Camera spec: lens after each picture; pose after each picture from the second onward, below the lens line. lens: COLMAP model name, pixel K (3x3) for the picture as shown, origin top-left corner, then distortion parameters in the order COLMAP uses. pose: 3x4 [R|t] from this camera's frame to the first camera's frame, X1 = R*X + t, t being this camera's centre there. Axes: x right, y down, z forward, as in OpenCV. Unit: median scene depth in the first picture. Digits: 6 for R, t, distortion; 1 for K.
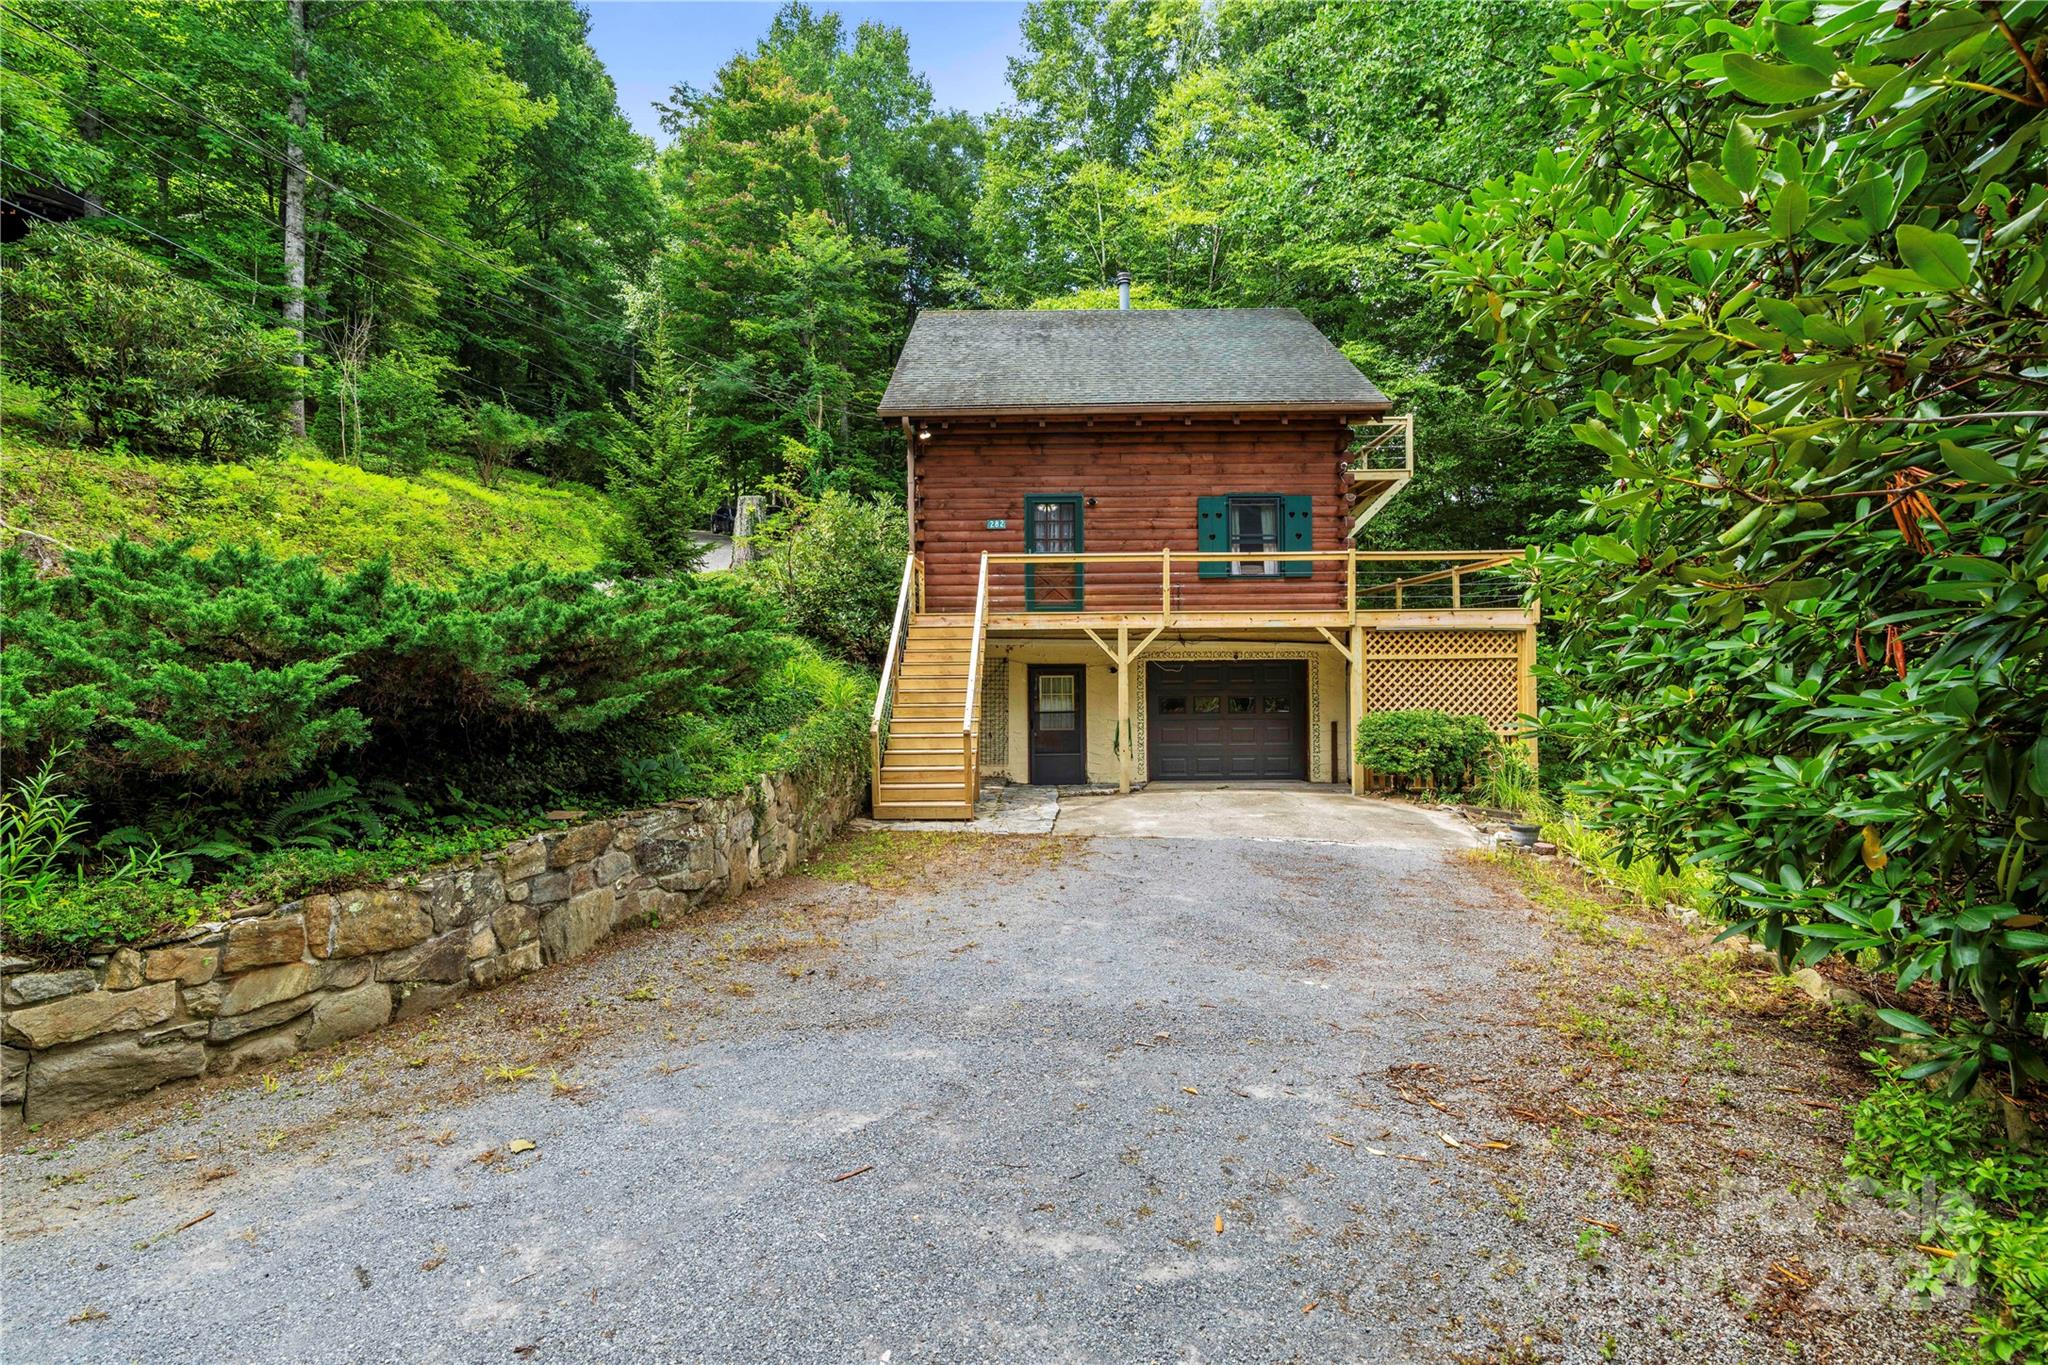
lens RADIAL K [[928.8, 0, 1026.0], [0, 928.8, 674.3], [0, 0, 1]] dist [-0.014927, 0.001739]
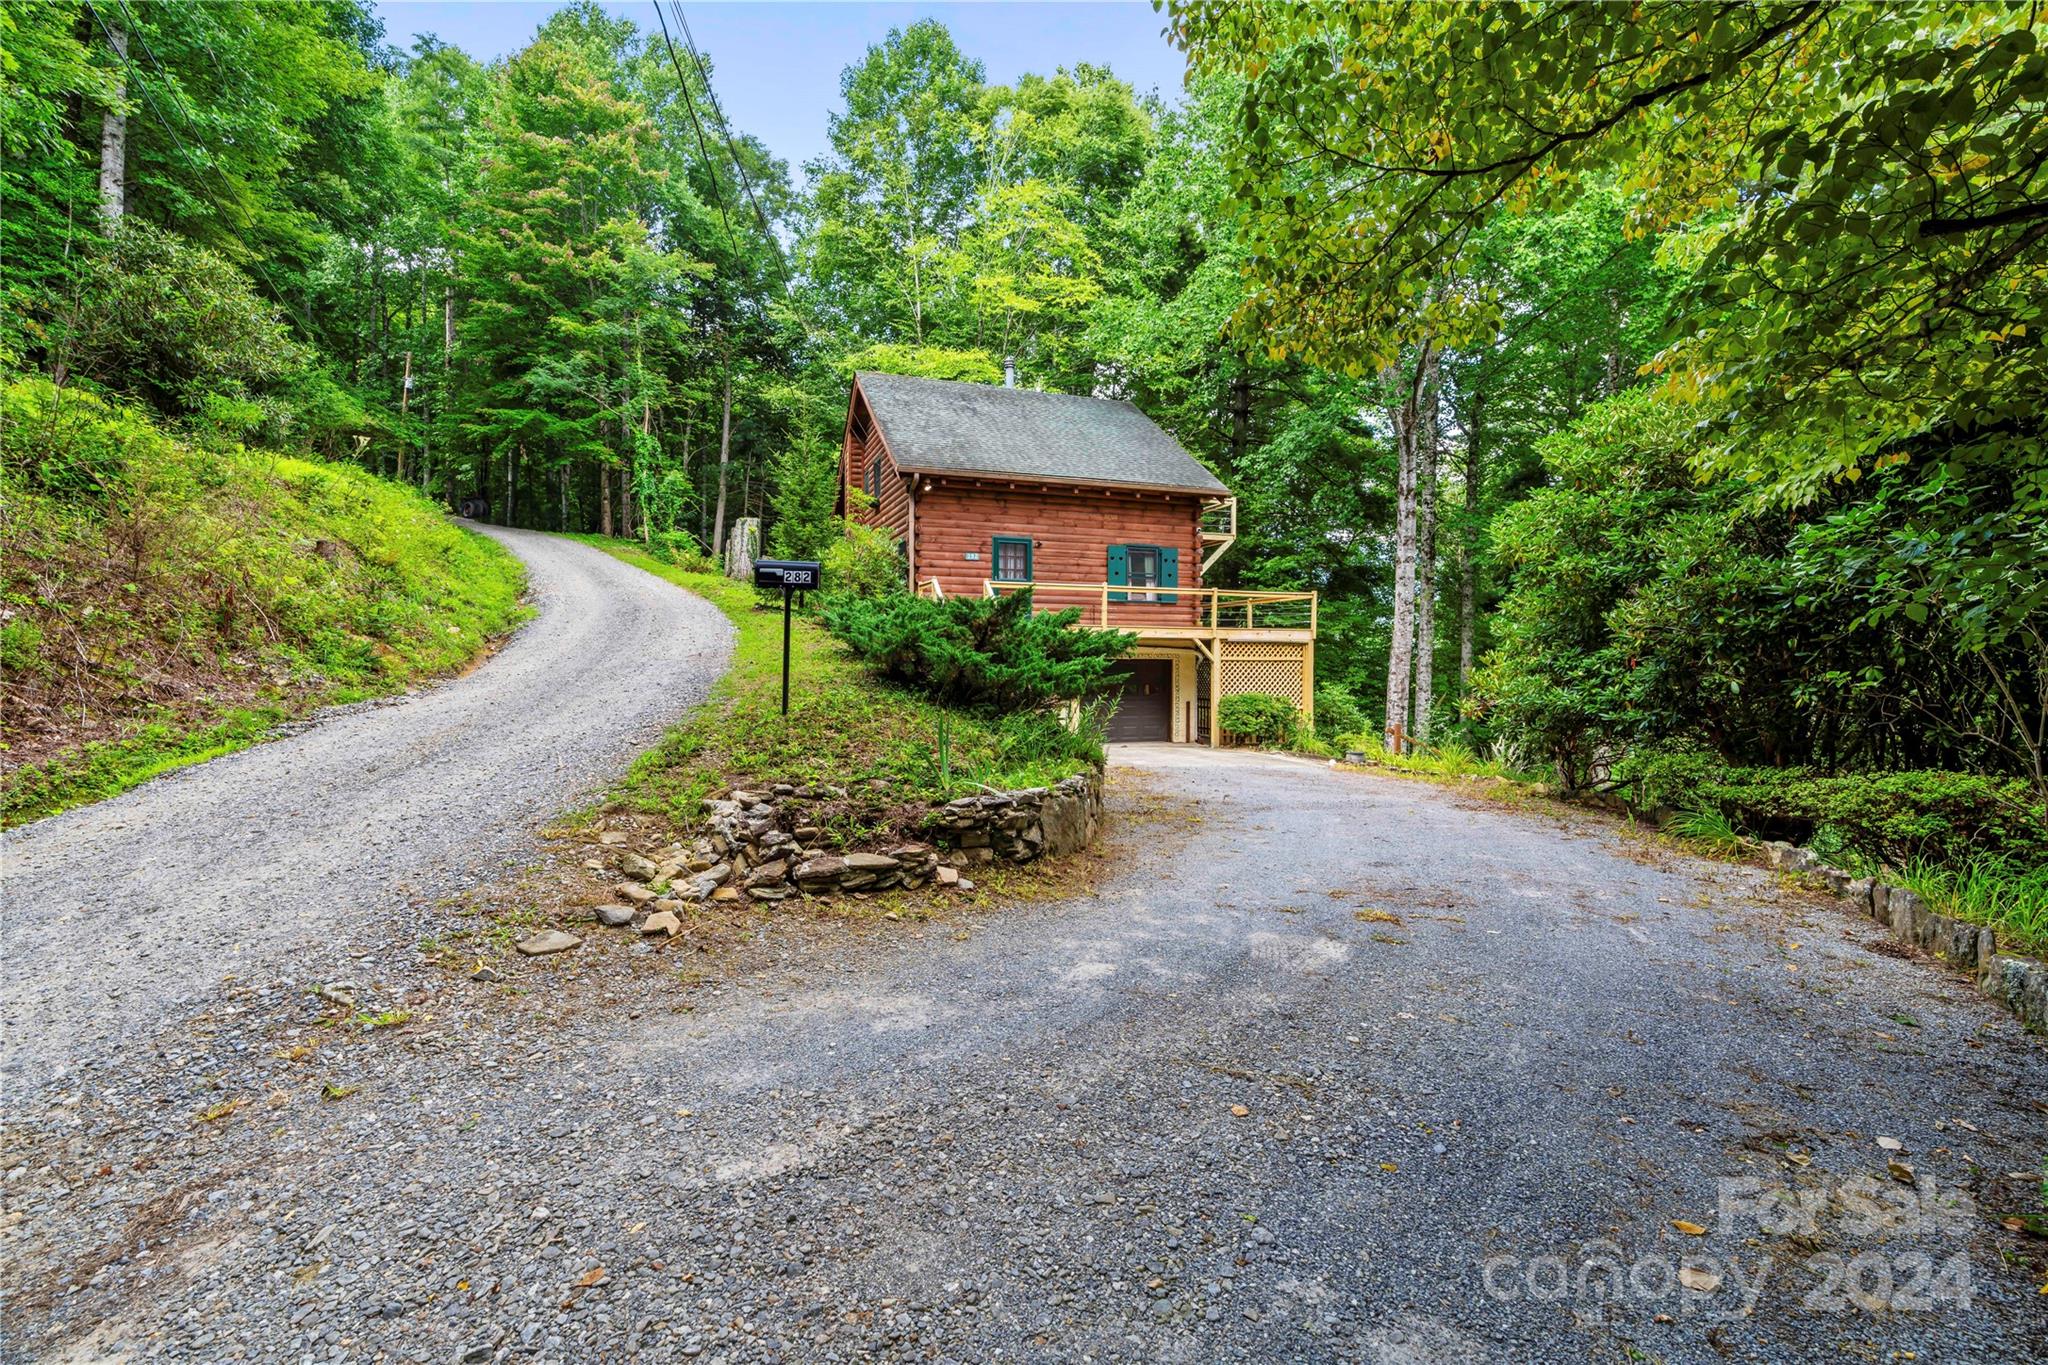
lens RADIAL K [[928.8, 0, 1022.0], [0, 928.8, 683.7], [0, 0, 1]] dist [-0.014927, 0.001739]
pose [[0.933624, 0.004387, 0.358229, -0.448637], [-0.007910, 0.999934, 0.008371, 0.011852], [-0.358168, -0.010649, 0.933596, -0.291737]]
